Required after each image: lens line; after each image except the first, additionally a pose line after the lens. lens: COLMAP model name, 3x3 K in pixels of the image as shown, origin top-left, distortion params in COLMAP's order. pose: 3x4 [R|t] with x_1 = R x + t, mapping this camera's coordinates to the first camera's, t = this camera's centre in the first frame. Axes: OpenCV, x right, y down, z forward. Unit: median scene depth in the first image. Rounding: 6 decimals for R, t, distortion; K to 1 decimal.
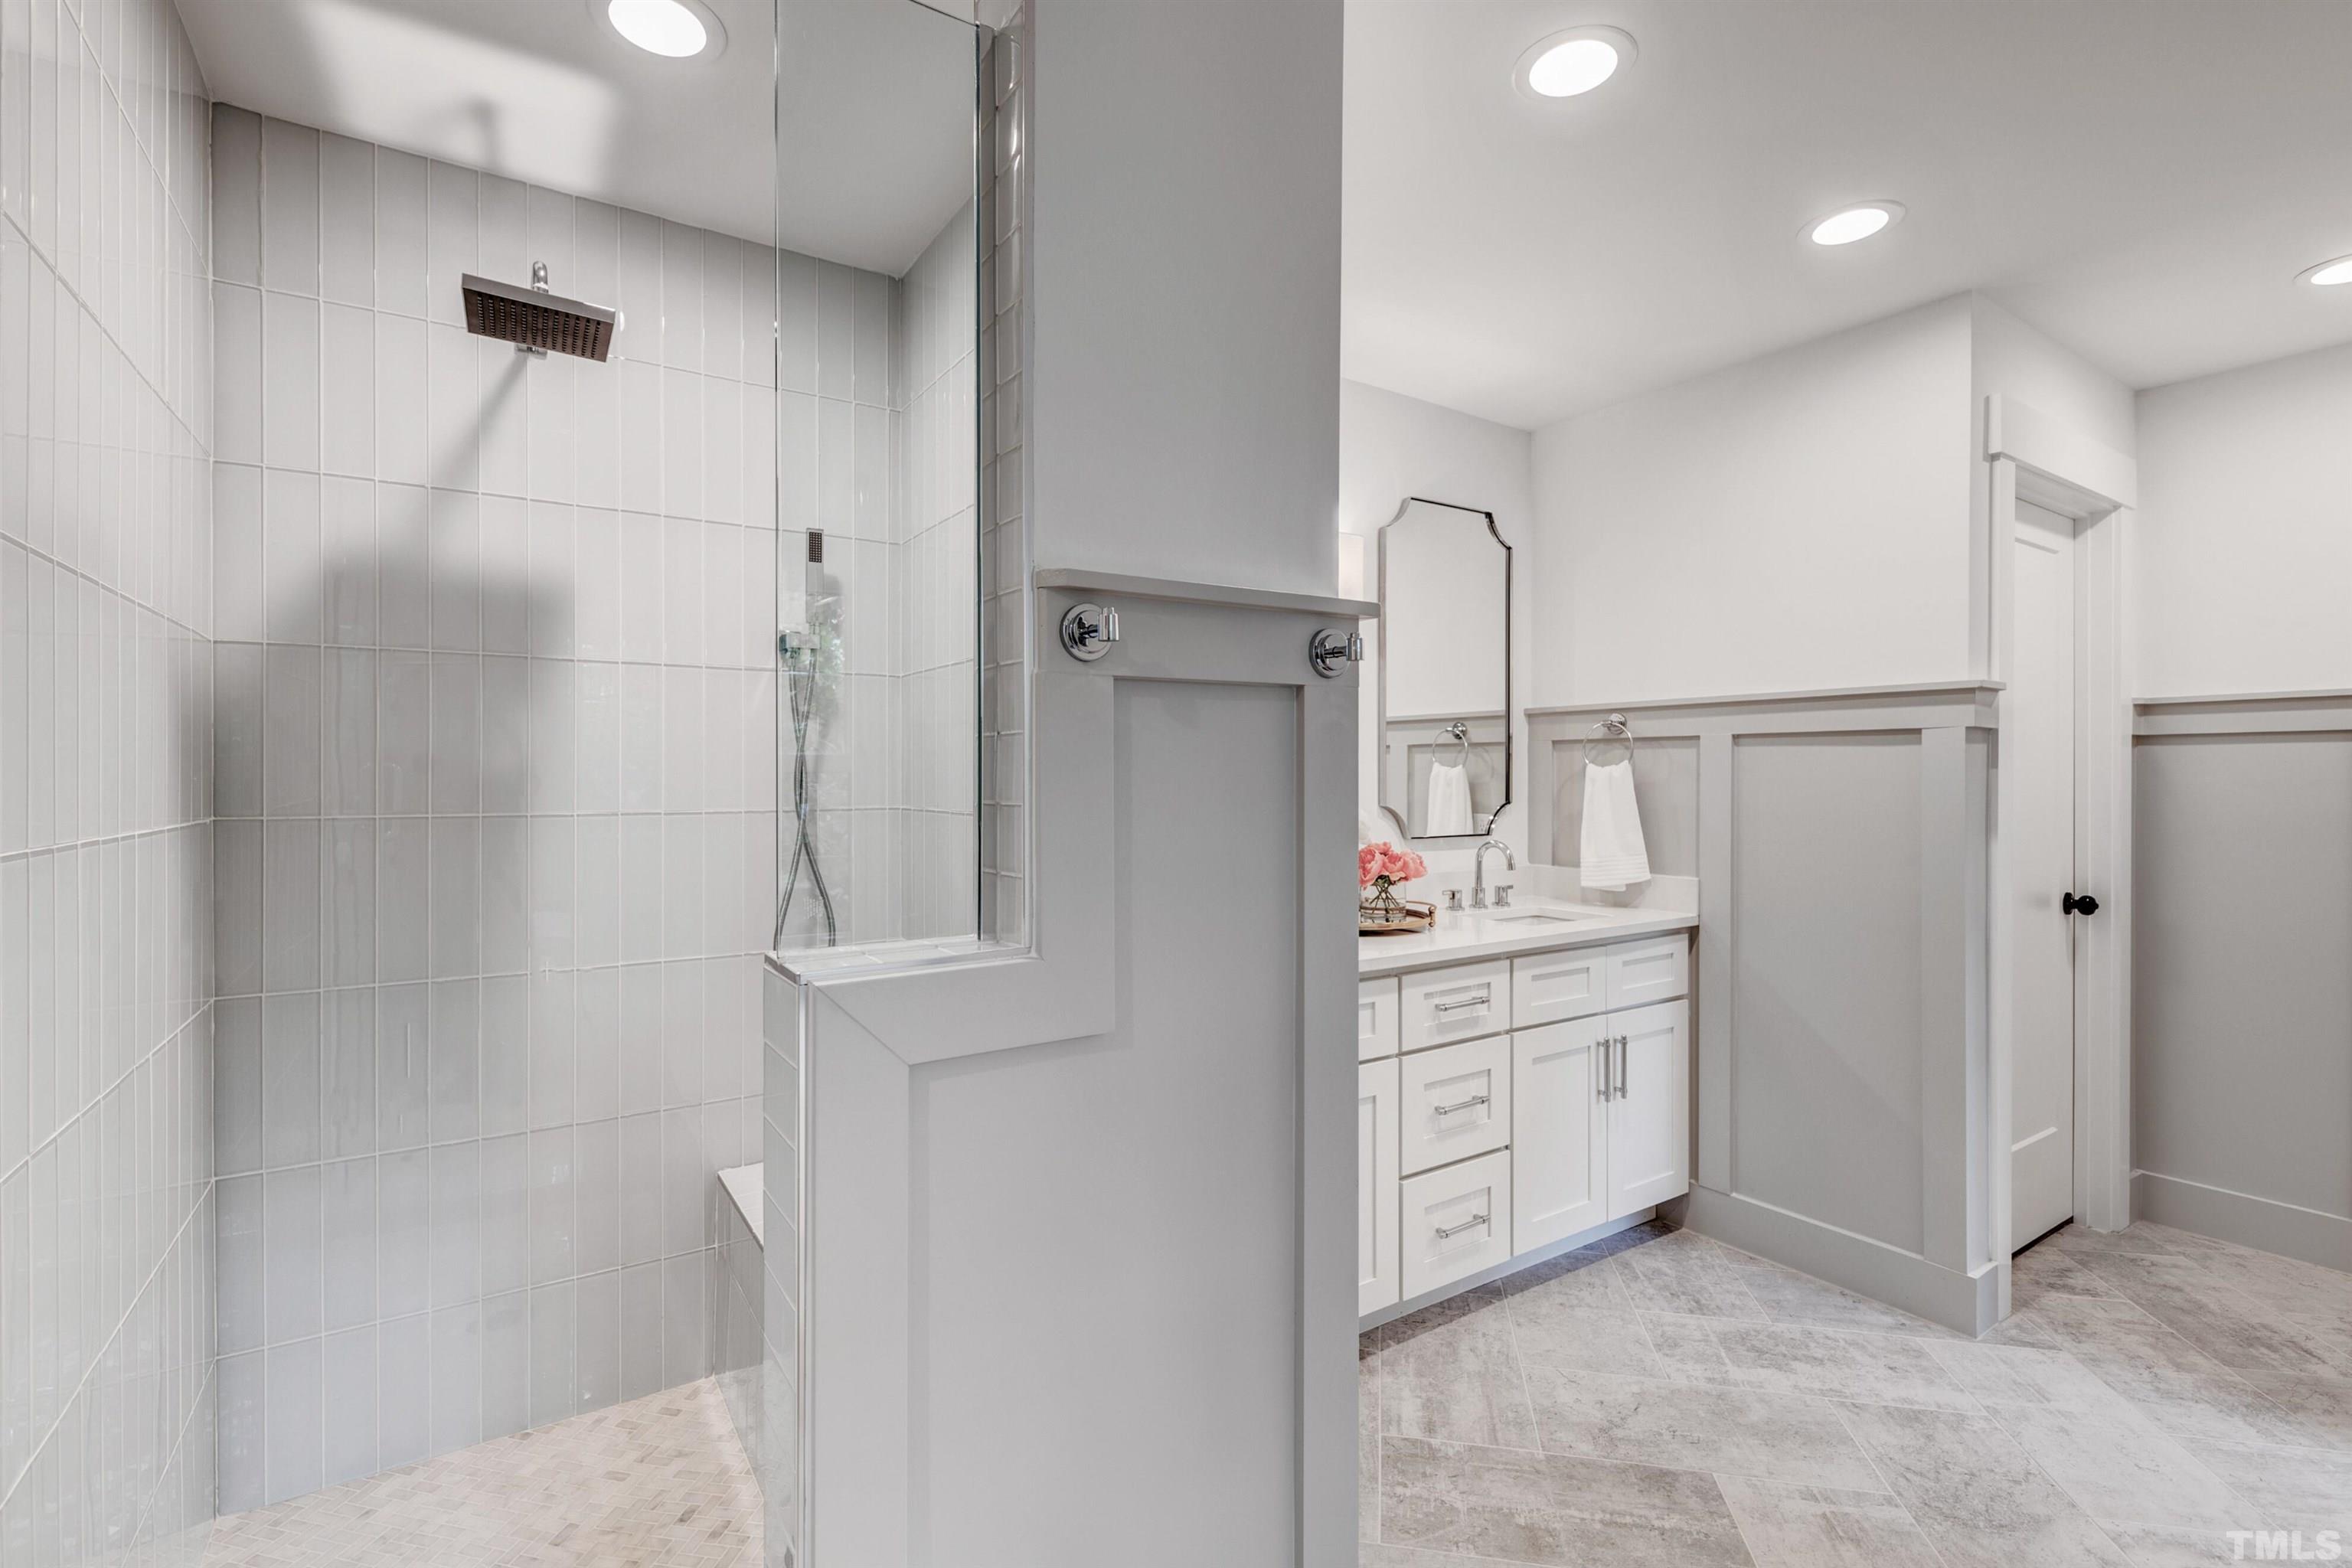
lens RADIAL K [[1048.9, 0, 1167.7], [0, 1048.9, 777.7], [0, 0, 1]] dist [0.003282, -0.000951]
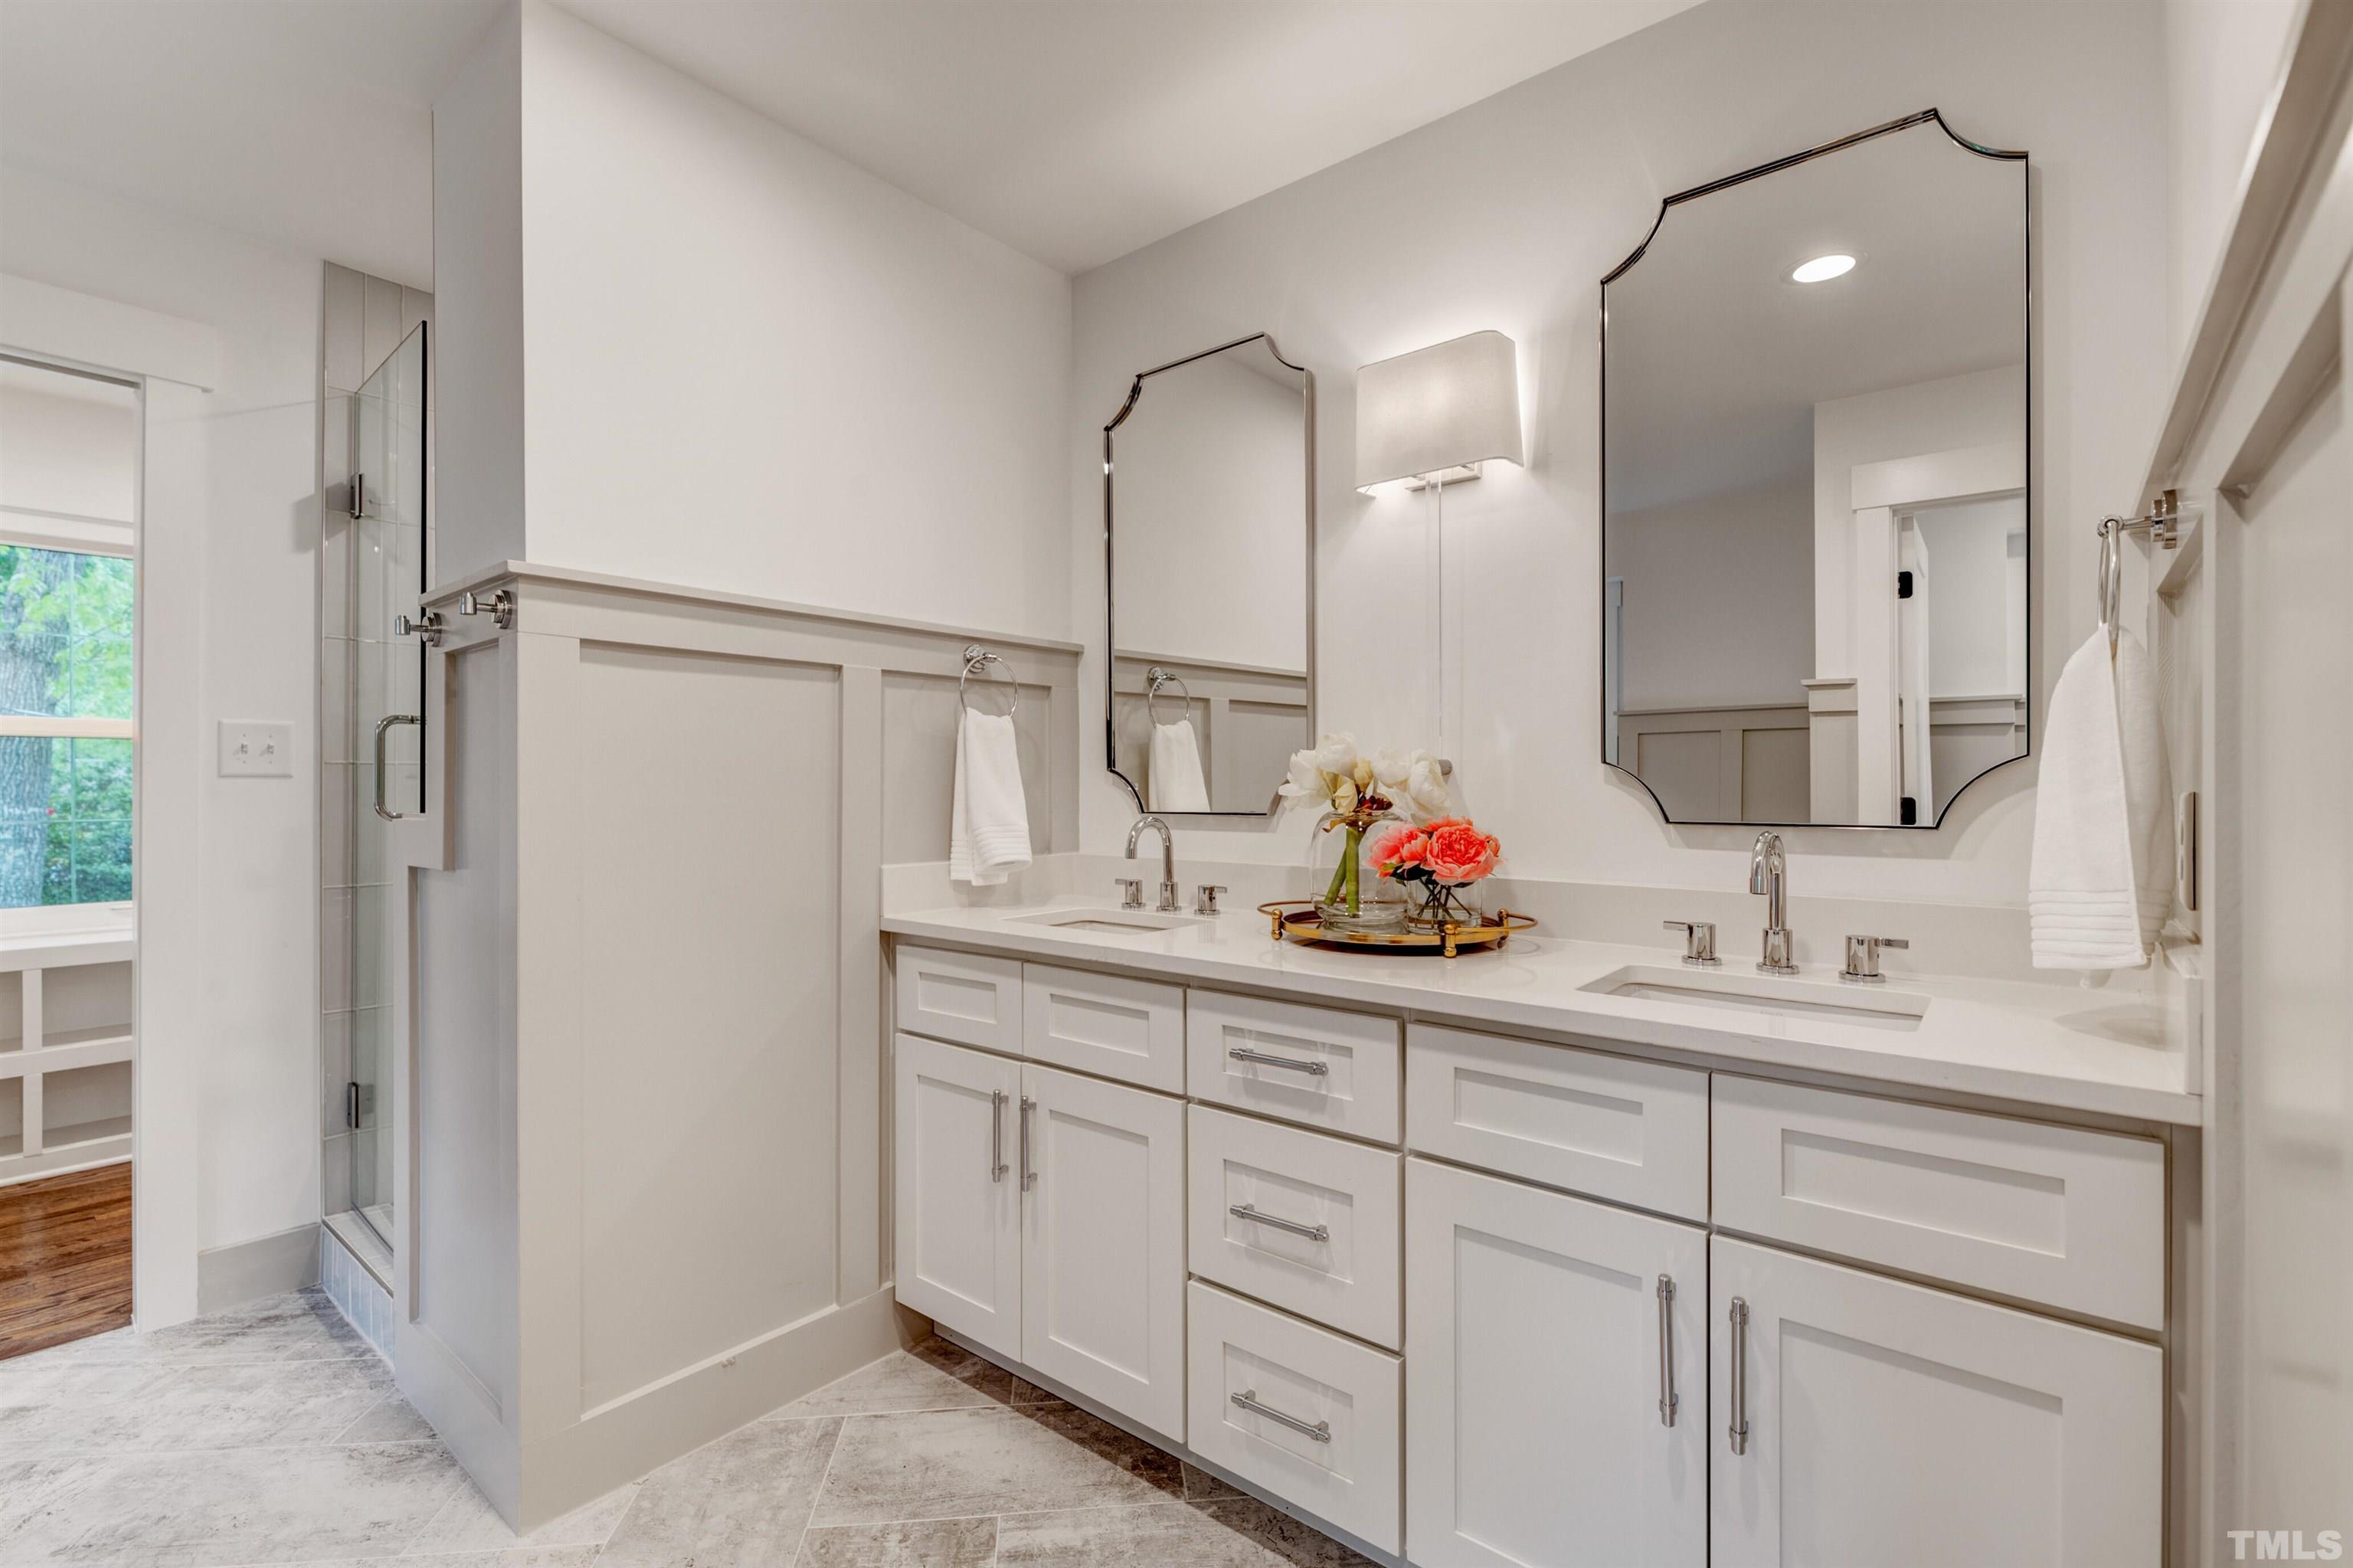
lens RADIAL K [[1049.4, 0, 1168.2], [0, 1049.4, 777.7], [0, 0, 1]] dist [0.003282, -0.000951]
pose [[0.292952, -0.002163, -0.956125, 0.880368], [-0.003505, 0.999988, -0.003336, 0.047435], [0.956121, 0.004328, 0.292941, 0.761664]]
